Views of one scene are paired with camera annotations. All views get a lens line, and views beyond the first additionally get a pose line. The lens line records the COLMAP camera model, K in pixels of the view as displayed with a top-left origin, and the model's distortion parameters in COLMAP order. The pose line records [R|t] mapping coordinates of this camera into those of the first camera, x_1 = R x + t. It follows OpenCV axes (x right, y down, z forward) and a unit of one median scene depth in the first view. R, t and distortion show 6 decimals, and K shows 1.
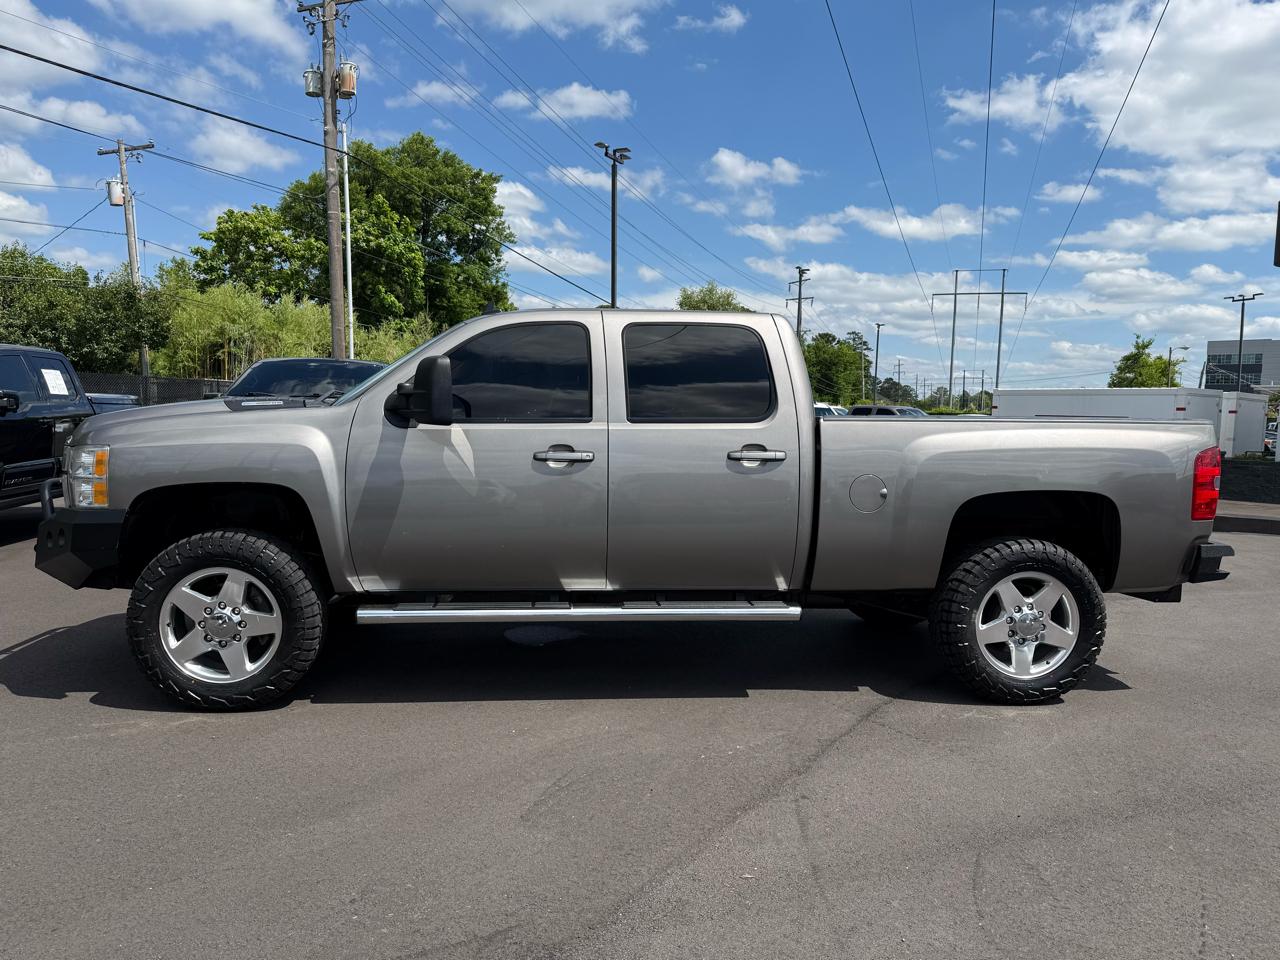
lens RADIAL K [[907.3, 0, 640.0], [0, 907.3, 480.0], [0, 0, 1]] dist [0.039877, -0.063632]
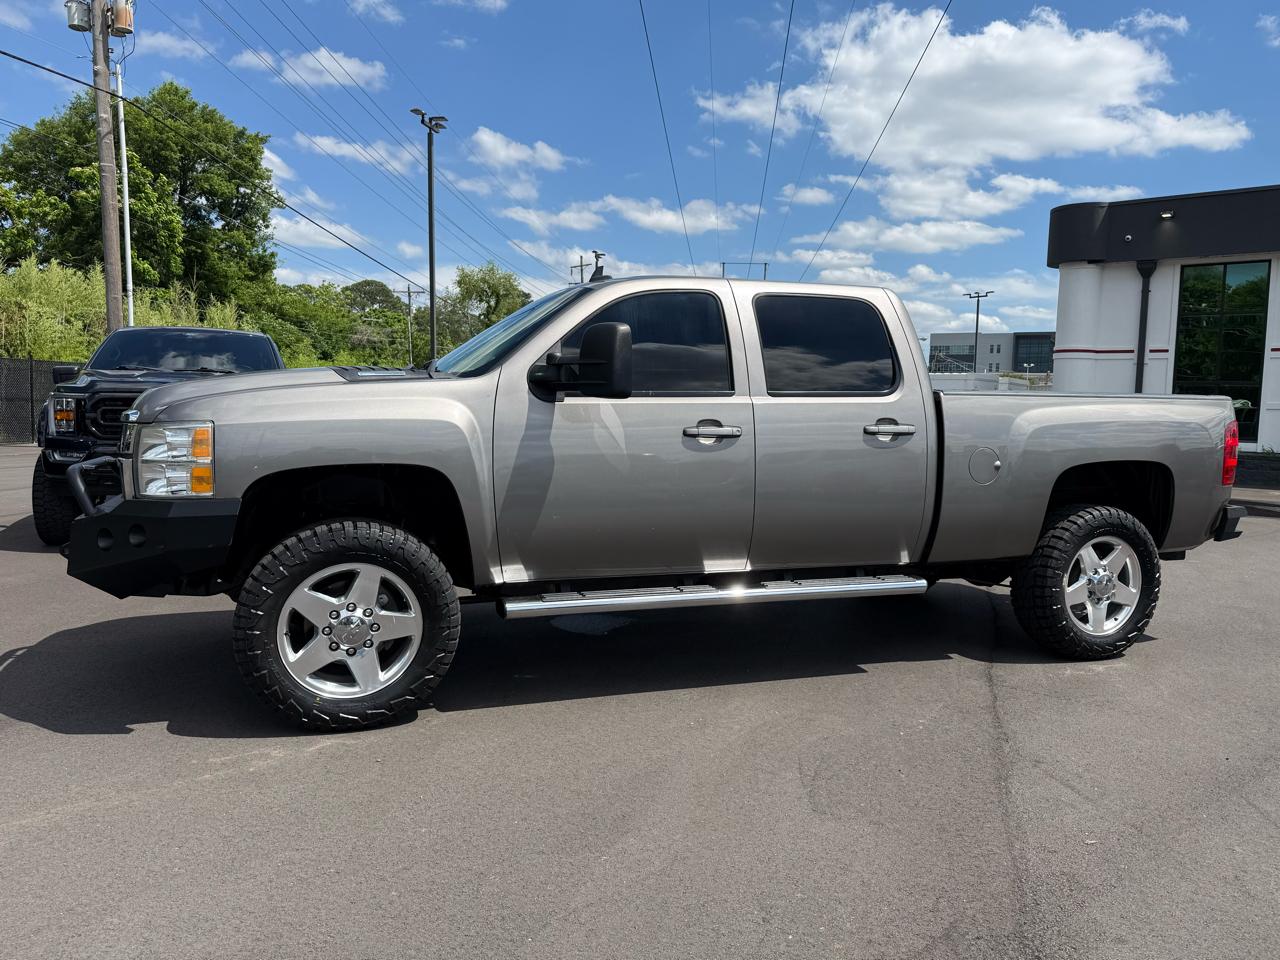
lens RADIAL K [[903.7, 0, 641.0], [0, 903.7, 464.1], [0, 0, 1]] dist [0.051929, -0.061957]
pose [[0.966613, -0.014901, 0.255807, -0.384550], [0.014451, 0.999889, 0.003639, 0.003329], [-0.255833, 0.000180, 0.966721, 0.096134]]
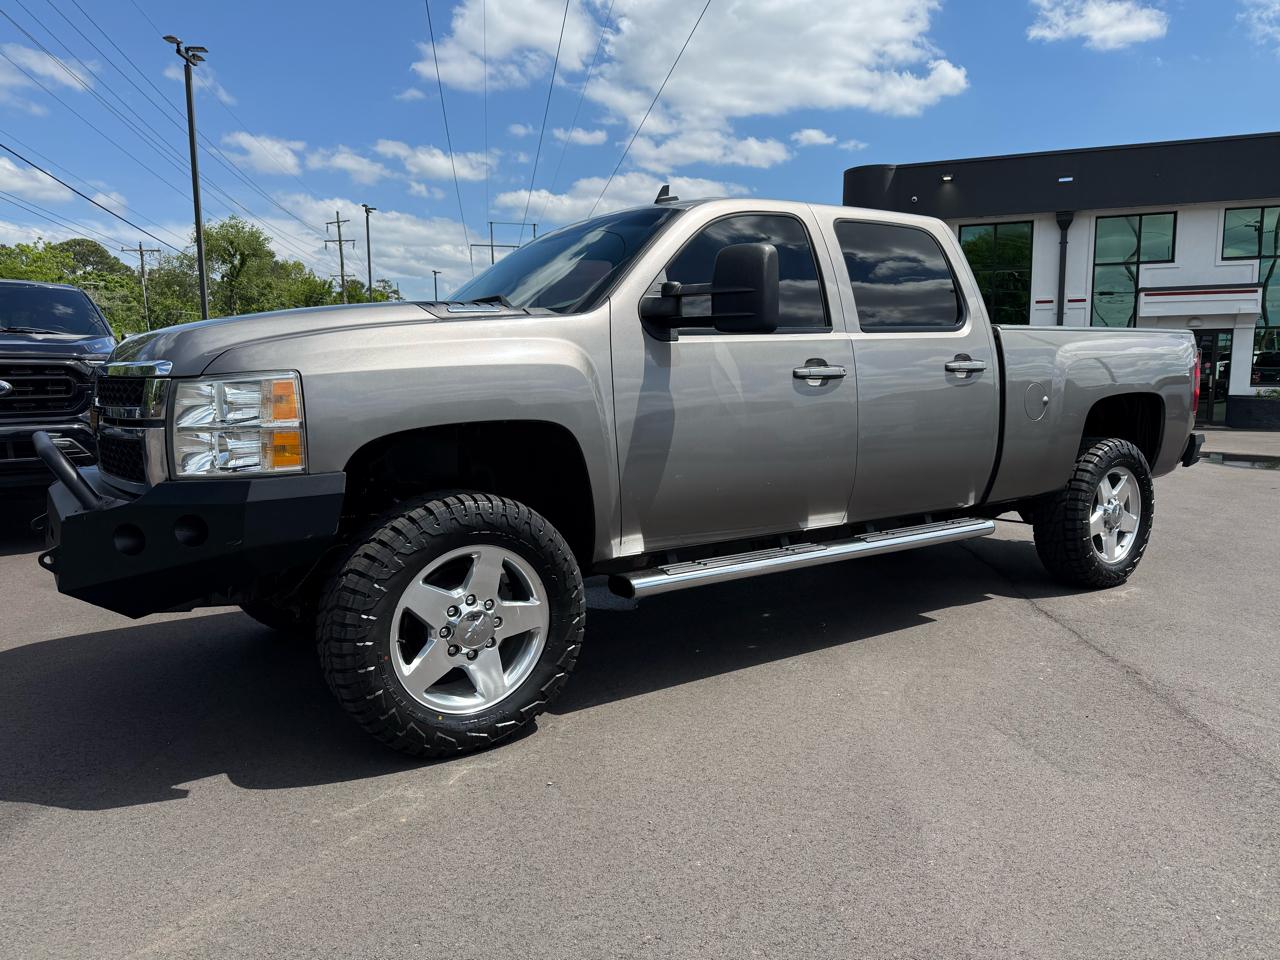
lens RADIAL K [[907.2, 0, 644.8], [0, 907.2, 469.7], [0, 0, 1]] dist [0.047815, -0.070518]
pose [[0.869817, -0.078500, 0.487090, -0.627341], [0.057626, 0.996668, 0.057720, 0.006498], [-0.489998, -0.022137, 0.871442, 0.316263]]
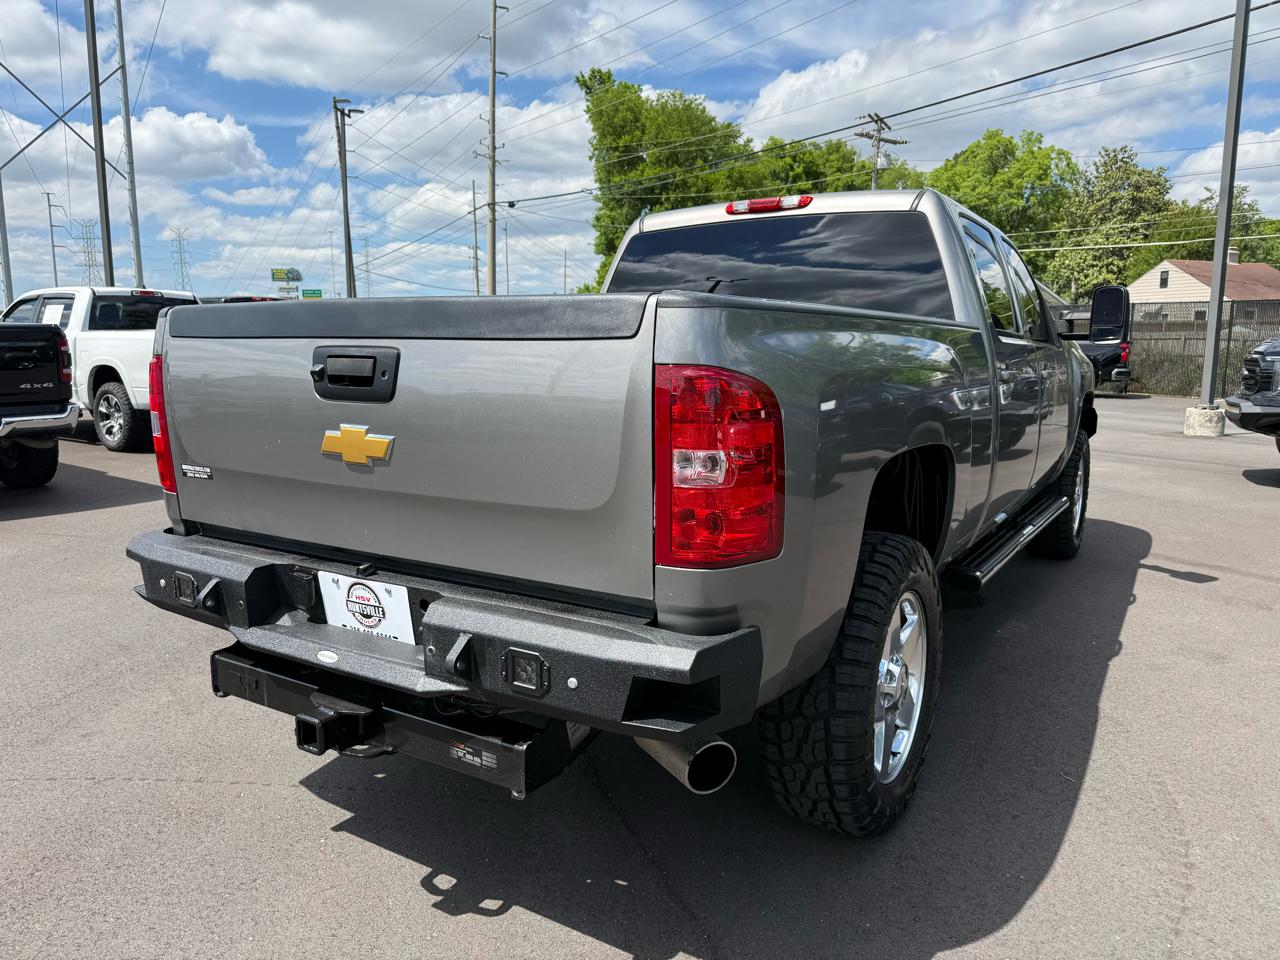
lens RADIAL K [[903.3, 0, 640.0], [0, 903.3, 480.0], [0, 0, 1]] dist [0.034582, -0.060405]
pose [[-0.605800, 0.100522, -0.789241, 0.933709], [-0.078080, 0.979686, 0.184711, -0.092552], [0.791776, 0.173521, -0.585645, 1.632194]]
